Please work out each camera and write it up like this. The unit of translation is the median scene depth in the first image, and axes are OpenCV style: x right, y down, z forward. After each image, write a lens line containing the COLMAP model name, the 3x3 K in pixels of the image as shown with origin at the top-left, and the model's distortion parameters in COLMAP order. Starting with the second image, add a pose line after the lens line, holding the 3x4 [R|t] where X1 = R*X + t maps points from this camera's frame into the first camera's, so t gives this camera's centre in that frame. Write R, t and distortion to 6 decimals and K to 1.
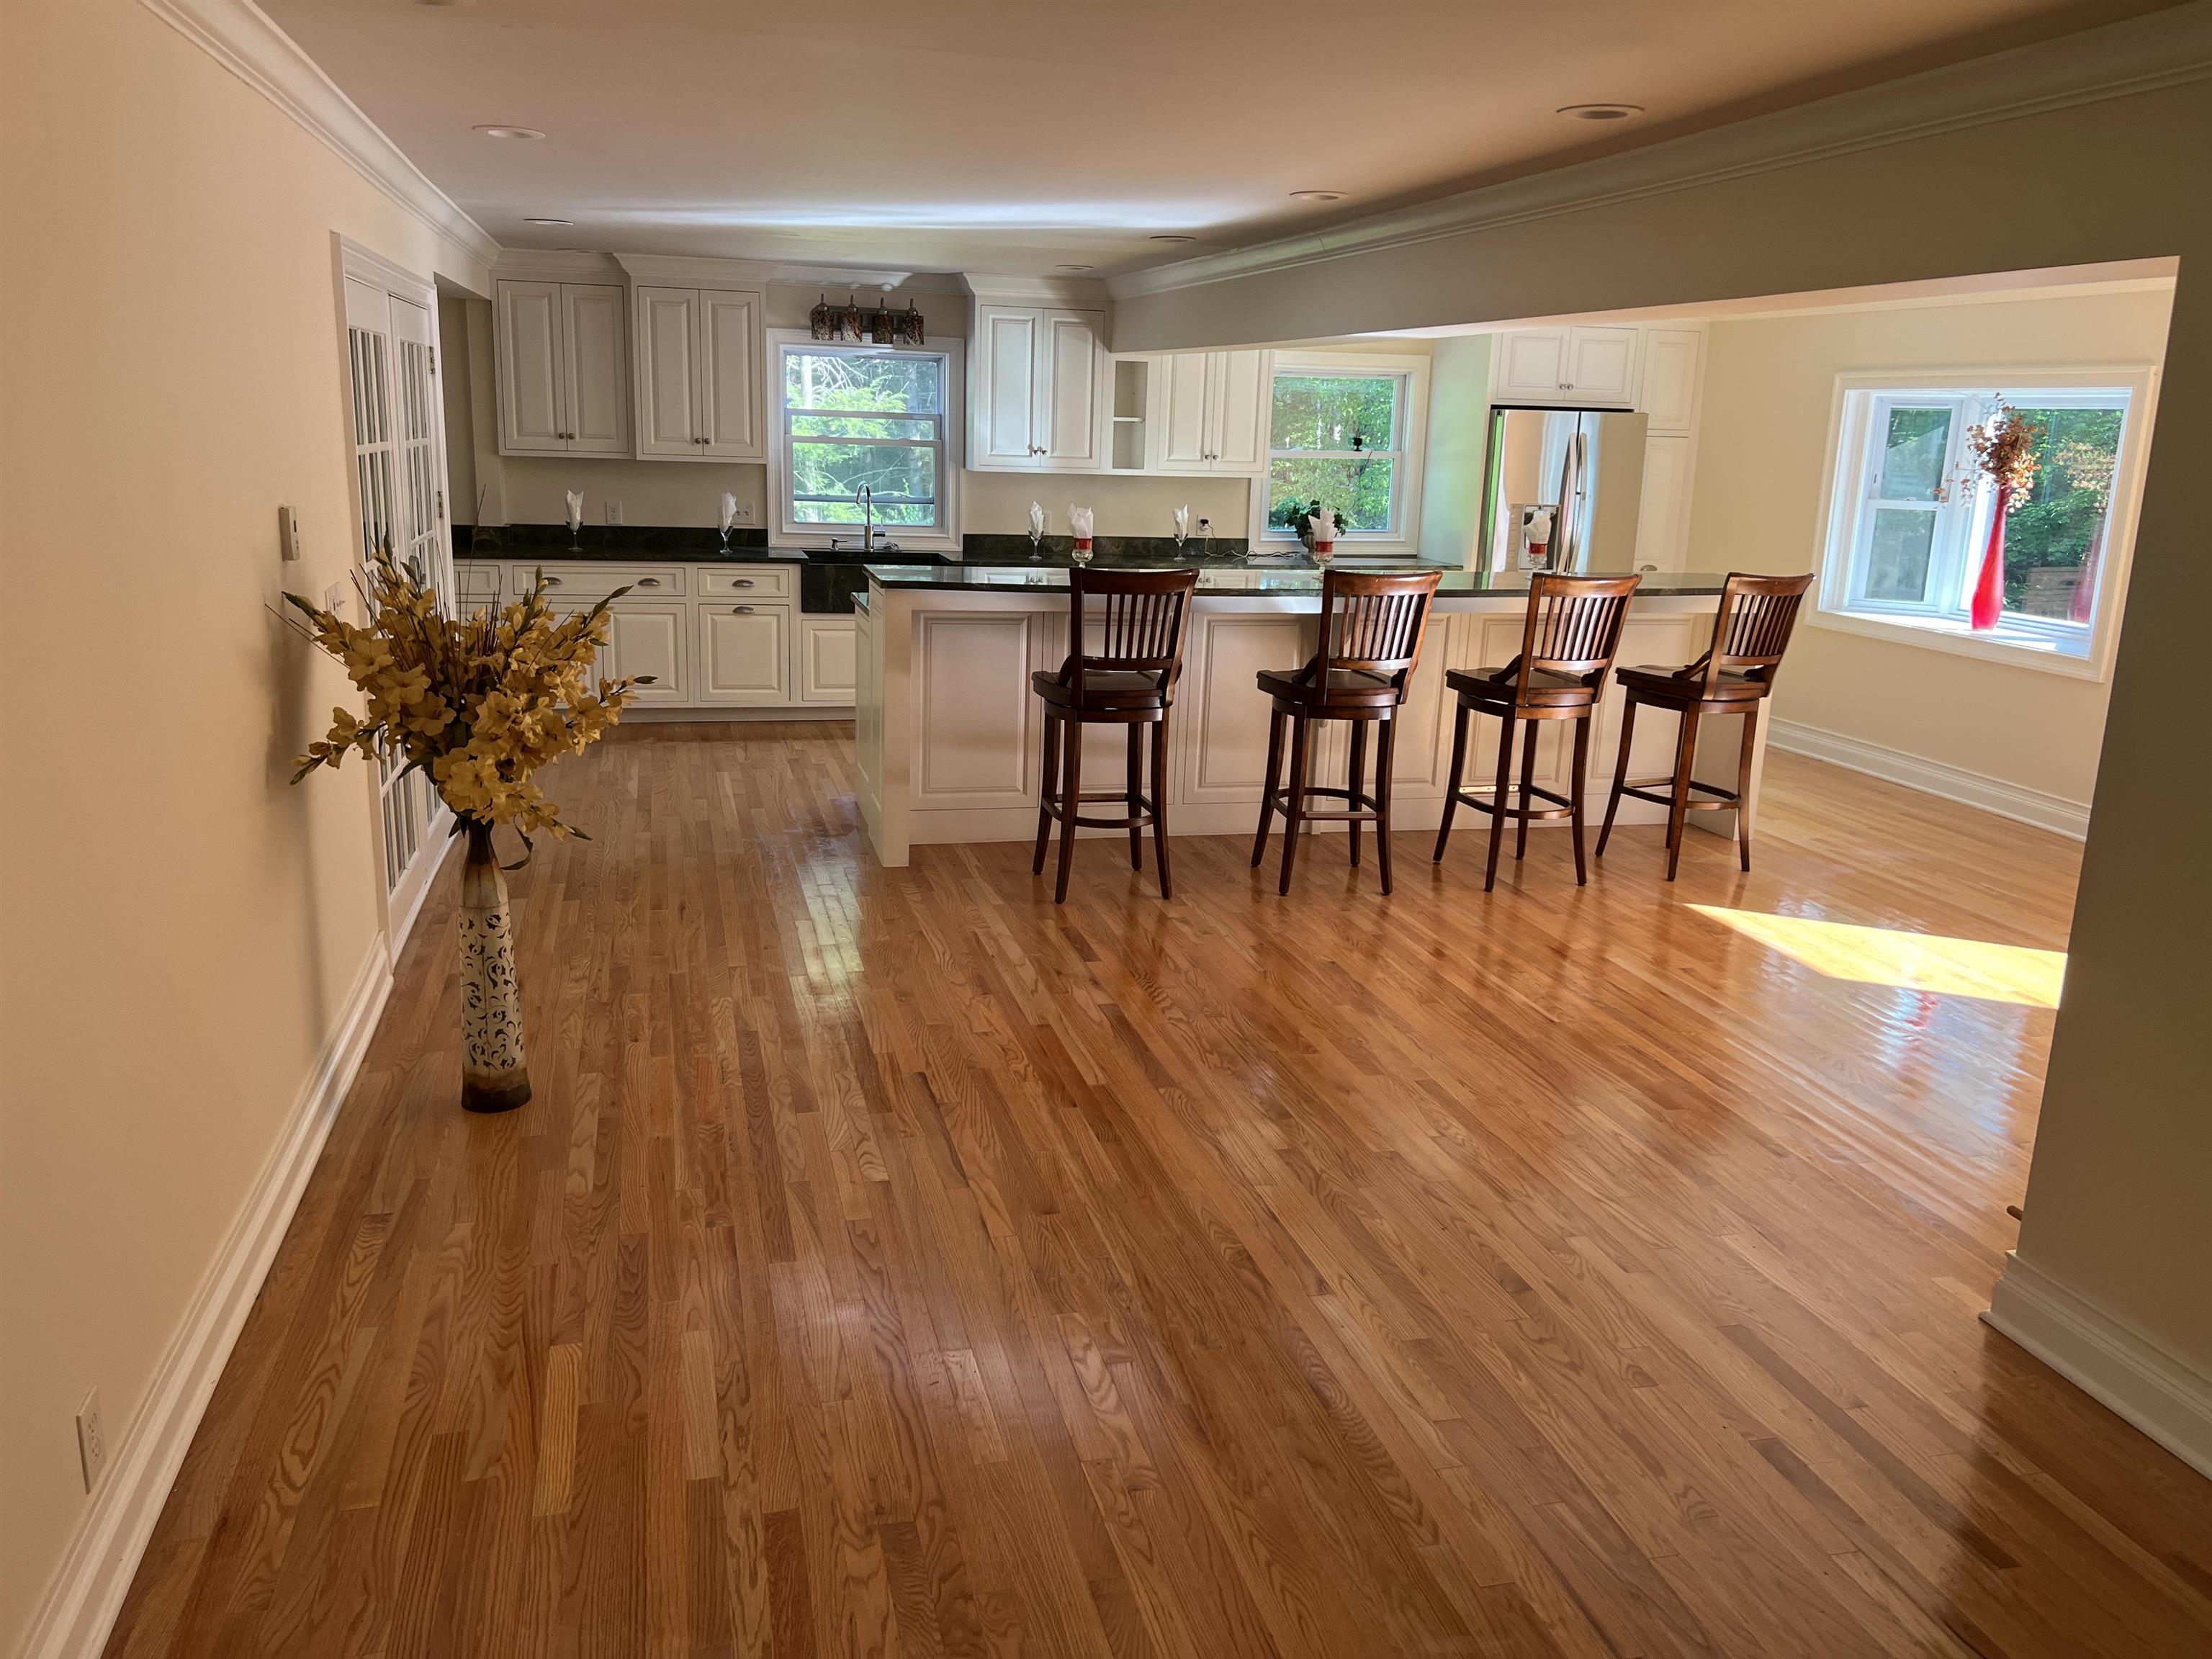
lens RADIAL K [[1665.6, 0, 1094.5], [0, 1665.6, 830.0], [0, 0, 1]] dist [0.051110, -0.063096]
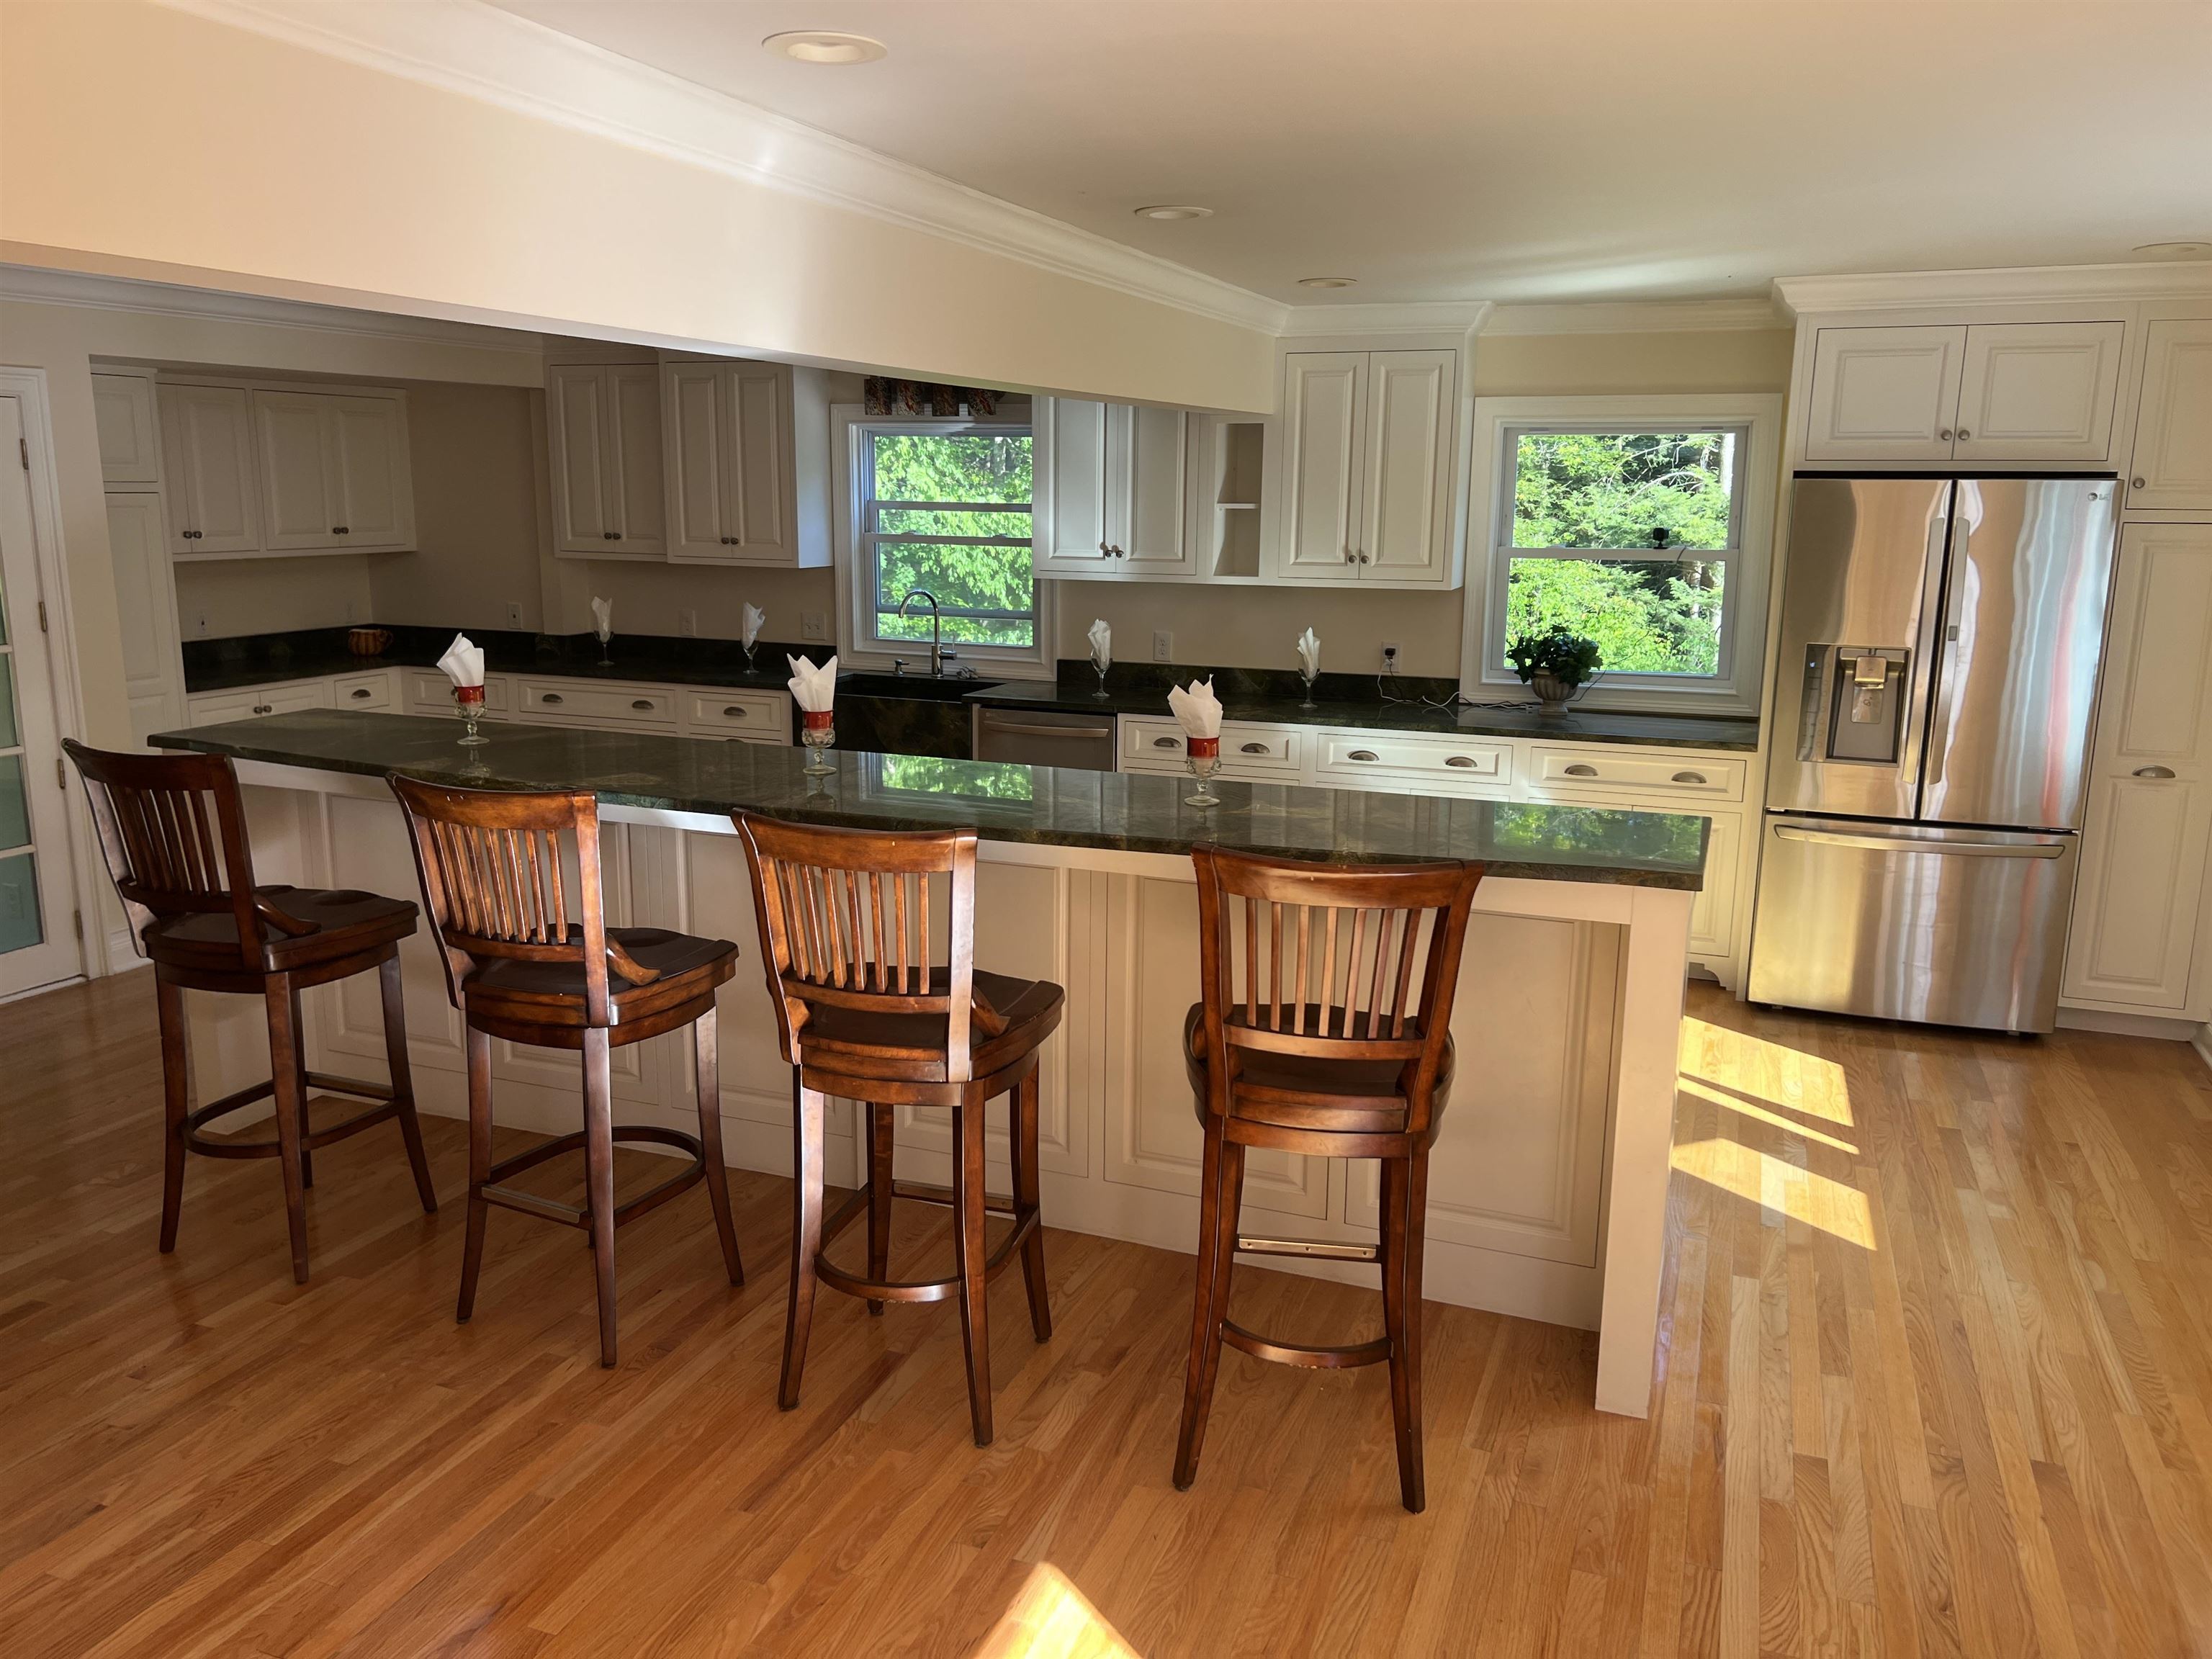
lens RADIAL K [[1665.6, 0, 1096.9], [0, 1665.6, 833.2], [0, 0, 1]] dist [0.051110, -0.063096]
pose [[0.812723, 0.096653, -0.574578, 0.530133], [-0.125039, 0.992102, -0.009977, -0.130334], [0.569076, 0.079954, 0.818389, 0.551626]]
